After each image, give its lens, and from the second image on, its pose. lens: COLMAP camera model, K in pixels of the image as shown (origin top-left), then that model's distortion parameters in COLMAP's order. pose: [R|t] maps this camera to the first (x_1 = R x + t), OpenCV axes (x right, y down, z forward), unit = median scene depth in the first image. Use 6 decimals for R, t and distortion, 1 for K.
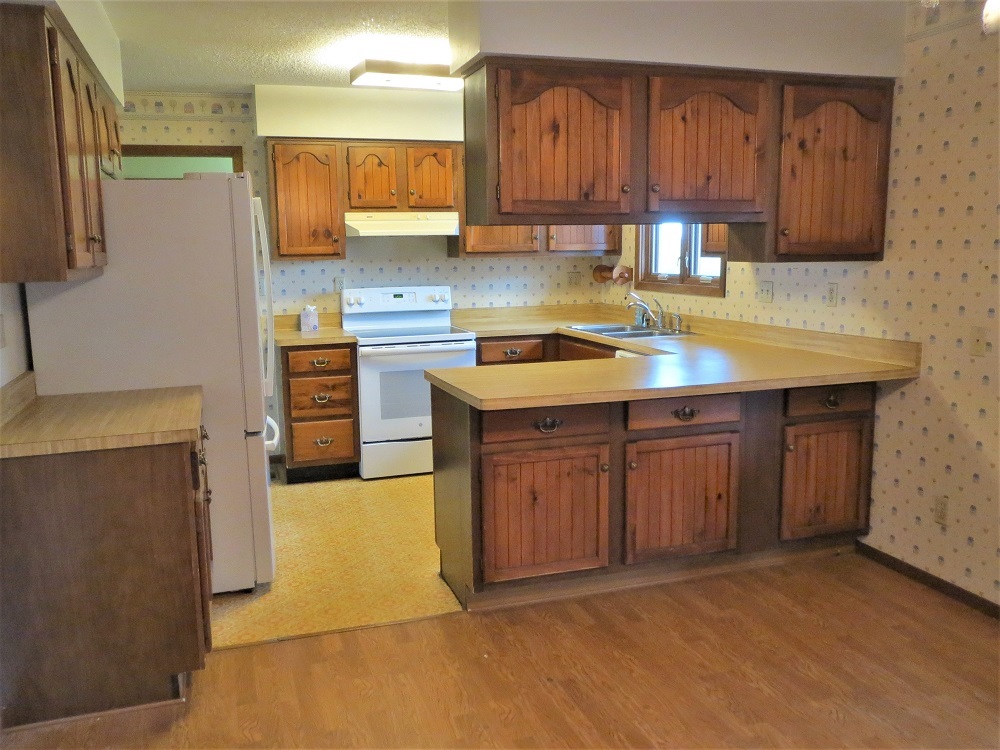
lens RADIAL K [[827.5, 0, 489.0], [0, 827.5, 376.5], [0, 0, 1]] dist [-0.042396, 0.041978]
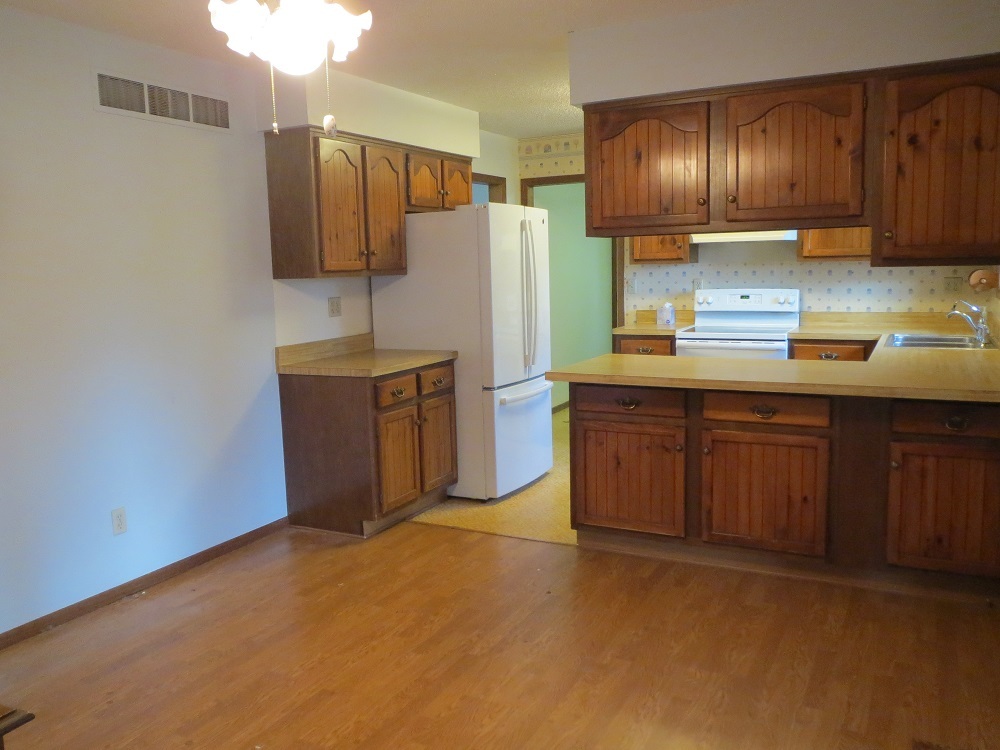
lens RADIAL K [[827.5, 0, 489.0], [0, 827.5, 376.5], [0, 0, 1]] dist [-0.042396, 0.041978]
pose [[0.695443, 0.093846, -0.712427, 0.556536], [-0.095269, 0.994725, 0.038035, -0.003937], [0.712238, 0.041421, 0.700715, 0.012164]]
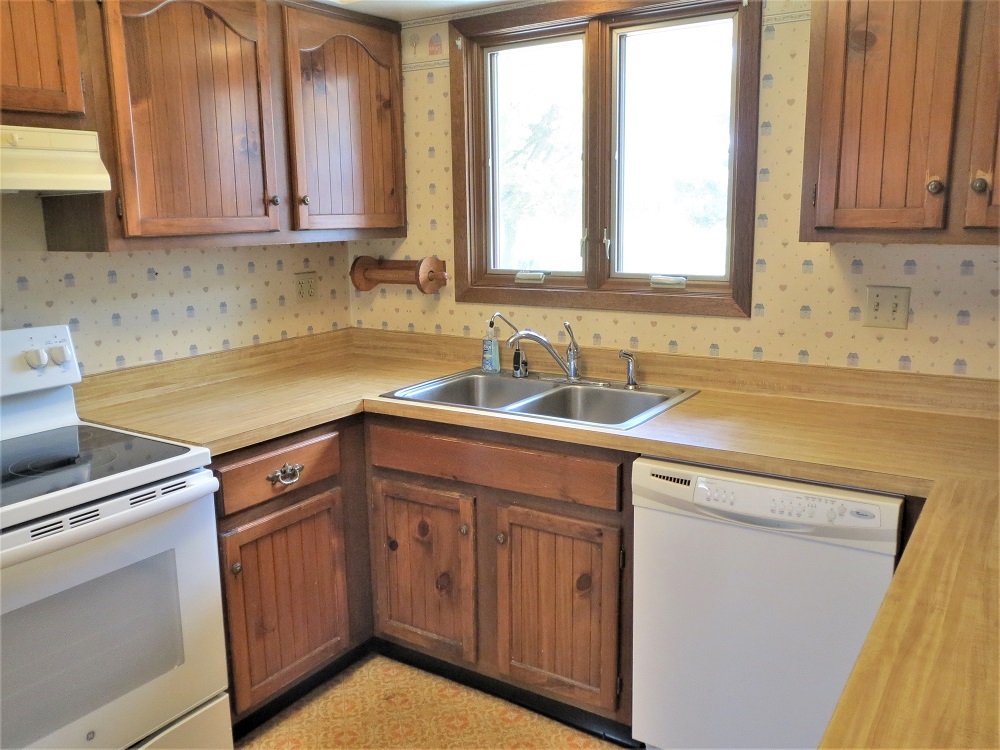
lens RADIAL K [[827.5, 0, 489.0], [0, 827.5, 376.5], [0, 0, 1]] dist [-0.042396, 0.041978]
pose [[0.785456, -0.118699, 0.607429, -0.170958], [0.100527, 0.992872, 0.064030, -0.116336], [-0.610700, 0.010770, 0.791789, 0.739714]]
